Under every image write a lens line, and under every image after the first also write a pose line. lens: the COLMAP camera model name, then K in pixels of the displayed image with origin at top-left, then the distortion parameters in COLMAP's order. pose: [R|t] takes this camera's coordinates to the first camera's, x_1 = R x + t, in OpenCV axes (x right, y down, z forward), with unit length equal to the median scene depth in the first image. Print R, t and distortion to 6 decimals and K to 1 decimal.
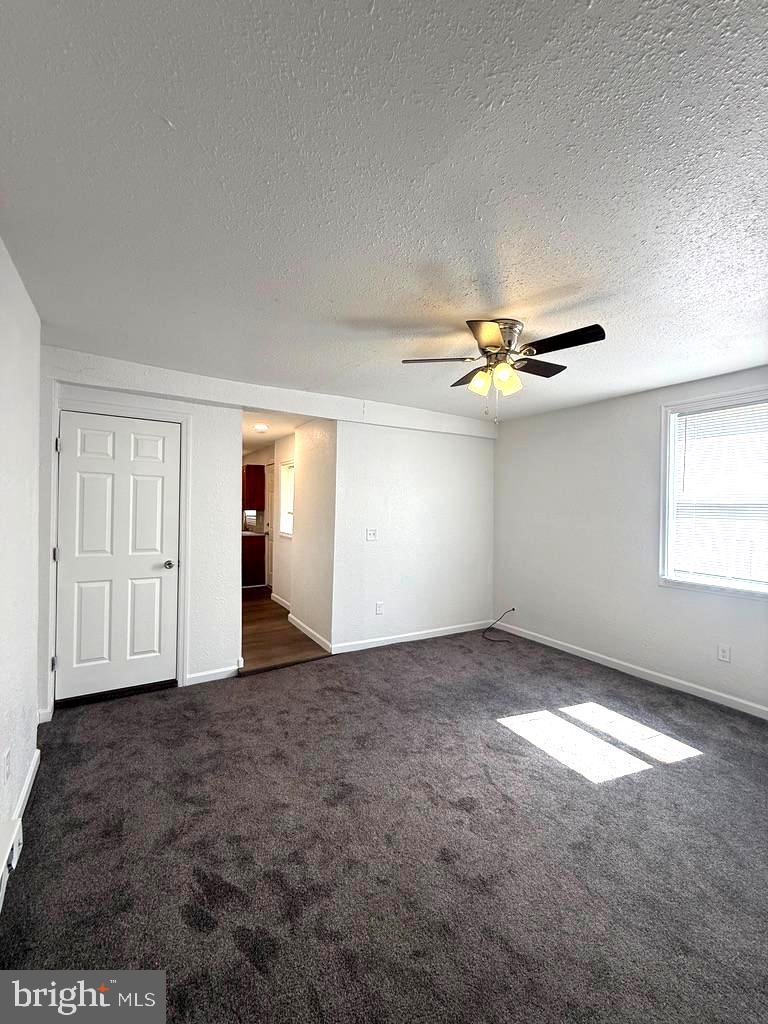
lens RADIAL K [[413.5, 0, 385.0], [0, 413.5, 512.4], [0, 0, 1]] dist [-0.001418, 0.000068]
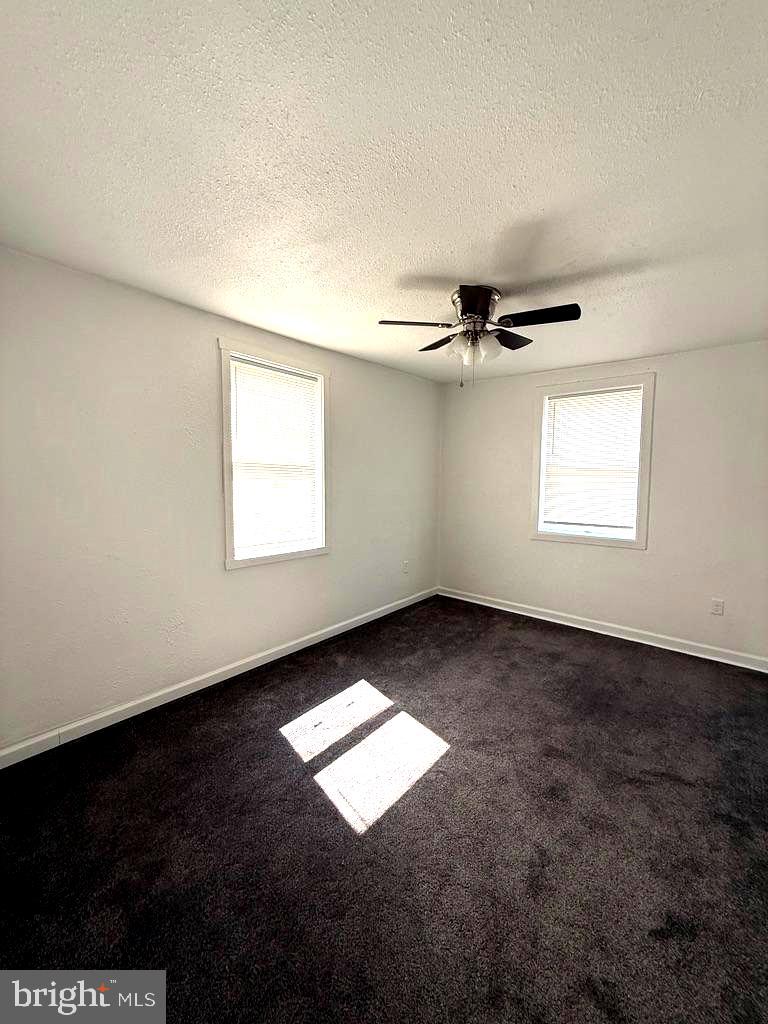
lens RADIAL K [[404.2, 0, 381.4], [0, 404.2, 508.6], [0, 0, 1]] dist [-0.000249, 0.000476]
pose [[-0.331571, -0.096763, 0.938455, -0.223262], [-0.003087, 0.994832, 0.101486, -0.014762], [-0.943425, 0.030753, -0.330156, 1.123028]]
